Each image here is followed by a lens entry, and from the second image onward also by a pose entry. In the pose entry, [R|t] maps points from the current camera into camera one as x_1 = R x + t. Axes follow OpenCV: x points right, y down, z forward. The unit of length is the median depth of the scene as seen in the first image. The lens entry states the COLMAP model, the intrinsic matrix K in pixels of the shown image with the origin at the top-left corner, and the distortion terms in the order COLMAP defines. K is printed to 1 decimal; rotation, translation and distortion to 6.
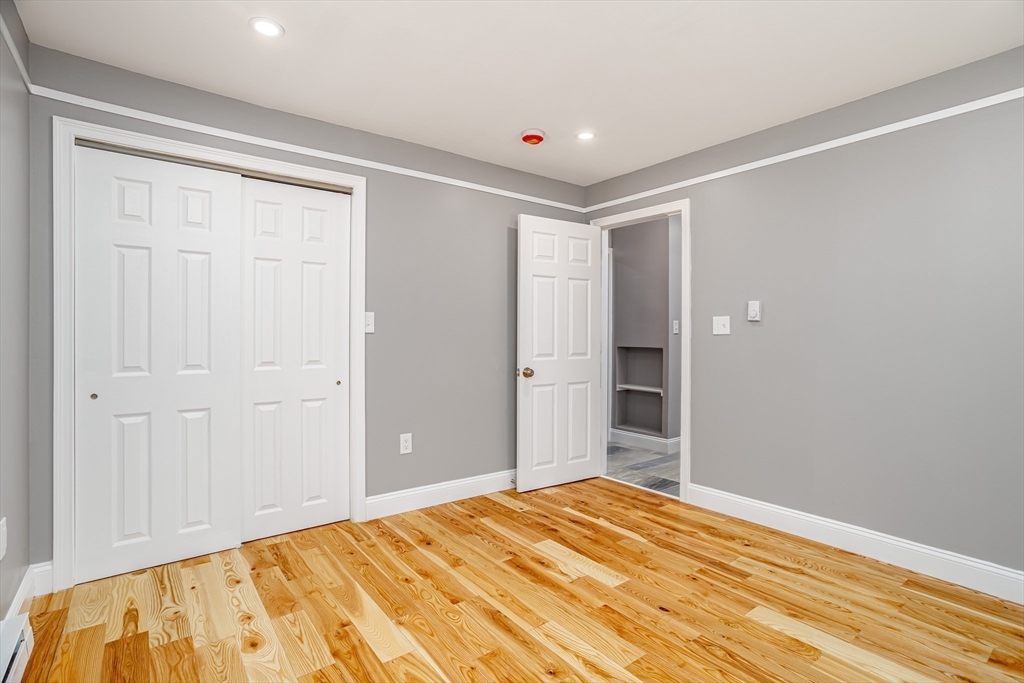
lens RADIAL K [[465.8, 0, 552.0], [0, 465.8, 338.0], [0, 0, 1]] dist [-0.000065, 0.000531]
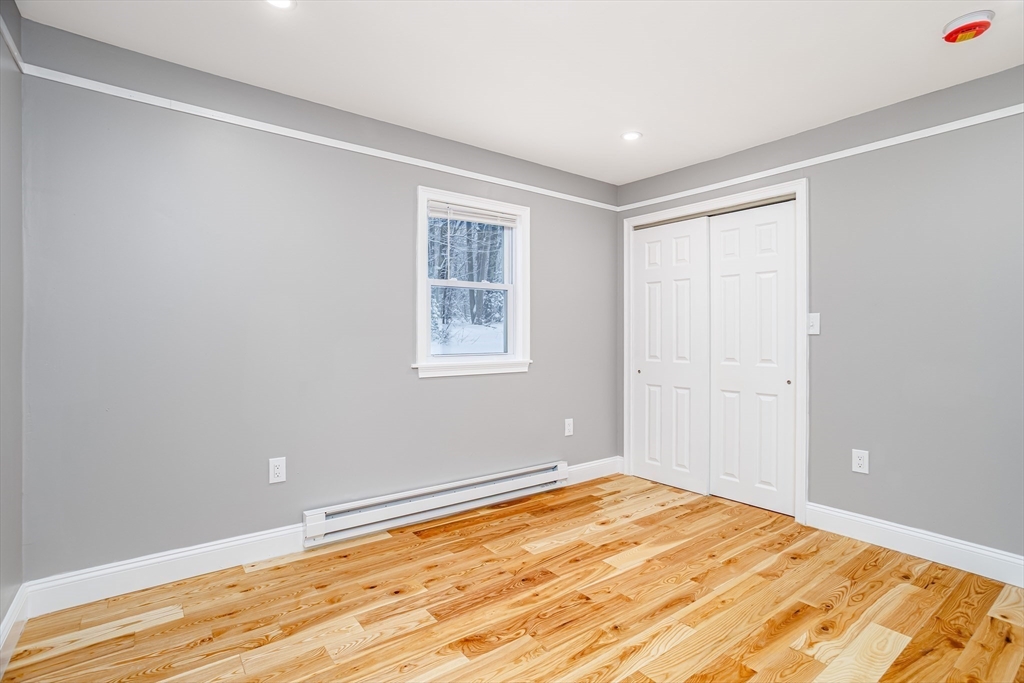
lens RADIAL K [[505.0, 0, 516.8], [0, 505.0, 334.9], [0, 0, 1]] dist [-0.048460, 0.028696]
pose [[-0.005197, -0.013776, -0.999892, 0.812823], [-0.006269, 0.999886, -0.013744, 0.019672], [0.999967, 0.006197, -0.005283, 0.511240]]
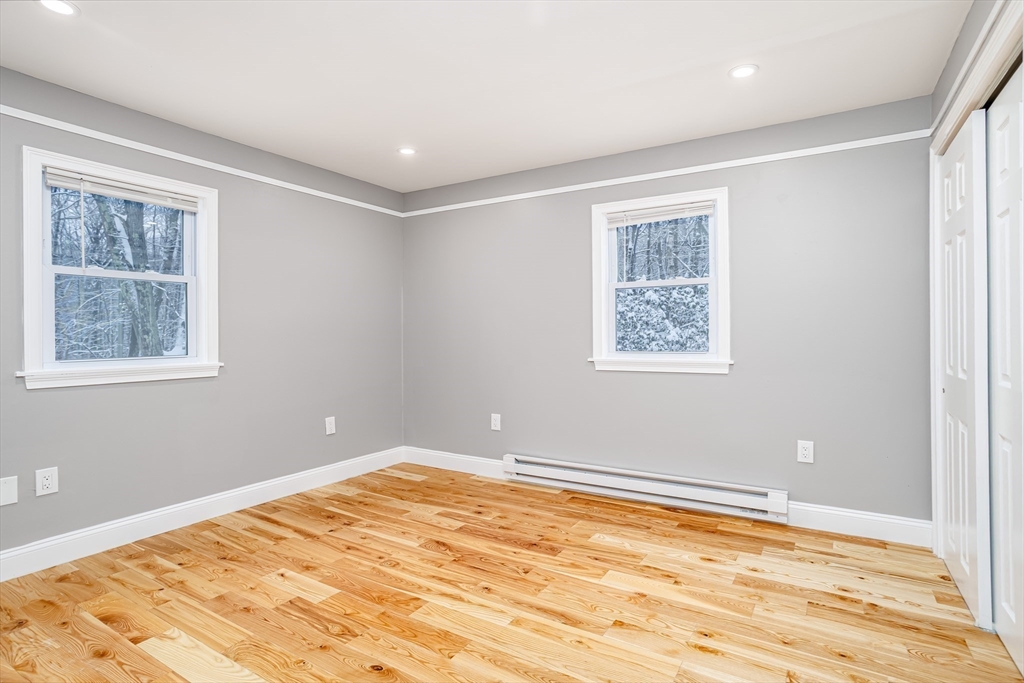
lens RADIAL K [[535.1, 0, 560.6], [0, 535.1, 333.9], [0, 0, 1]] dist [-0.055114, 0.058296]
pose [[-0.927360, -0.003164, -0.374157, 0.241544], [-0.003669, 0.999993, 0.000638, 0.005063], [0.374153, 0.001965, -0.927365, 1.639923]]
